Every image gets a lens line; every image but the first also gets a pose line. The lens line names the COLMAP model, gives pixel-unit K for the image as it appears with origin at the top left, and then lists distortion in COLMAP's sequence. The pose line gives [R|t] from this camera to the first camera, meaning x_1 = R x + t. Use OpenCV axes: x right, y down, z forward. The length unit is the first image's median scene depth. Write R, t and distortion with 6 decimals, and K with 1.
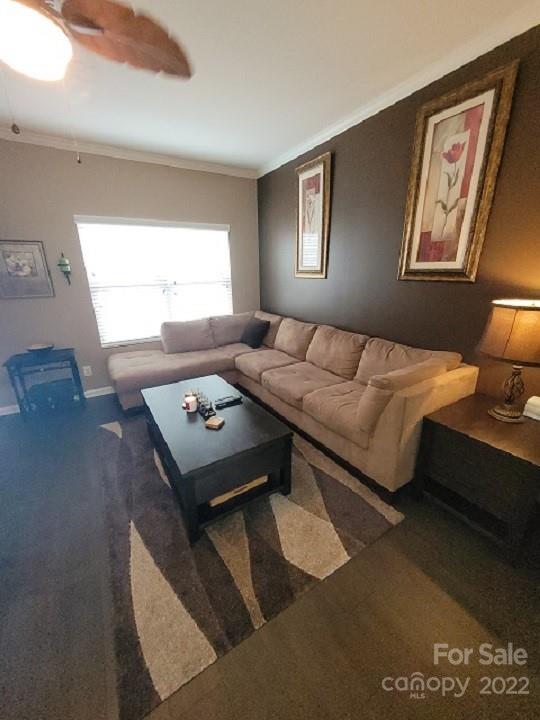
lens RADIAL K [[281.8, 0, 259.7], [0, 281.8, 357.3], [0, 0, 1]] dist [0.001767, 0.000030]
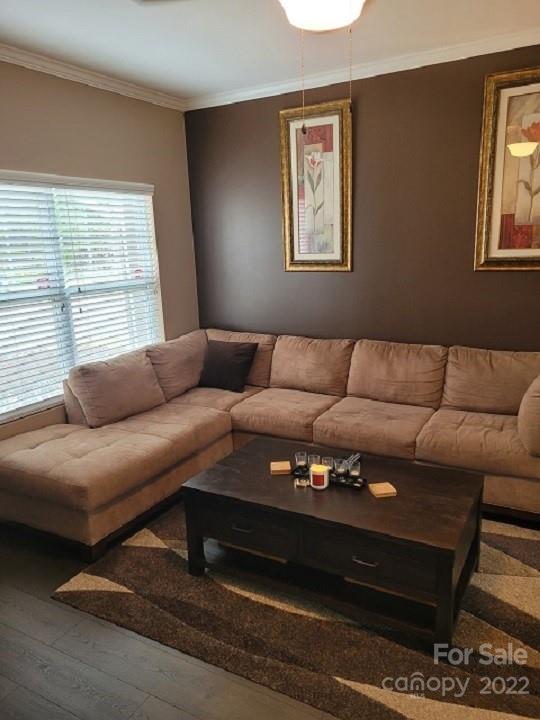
lens RADIAL K [[539.1, 0, 270.0], [0, 539.1, 360.0], [0, 0, 1]] dist [0.033114, -0.006510]
pose [[0.867022, -0.105845, 0.486898, -0.672227], [0.159699, 0.984658, -0.070325, -0.012475], [-0.471984, 0.138731, 0.870623, -0.012922]]
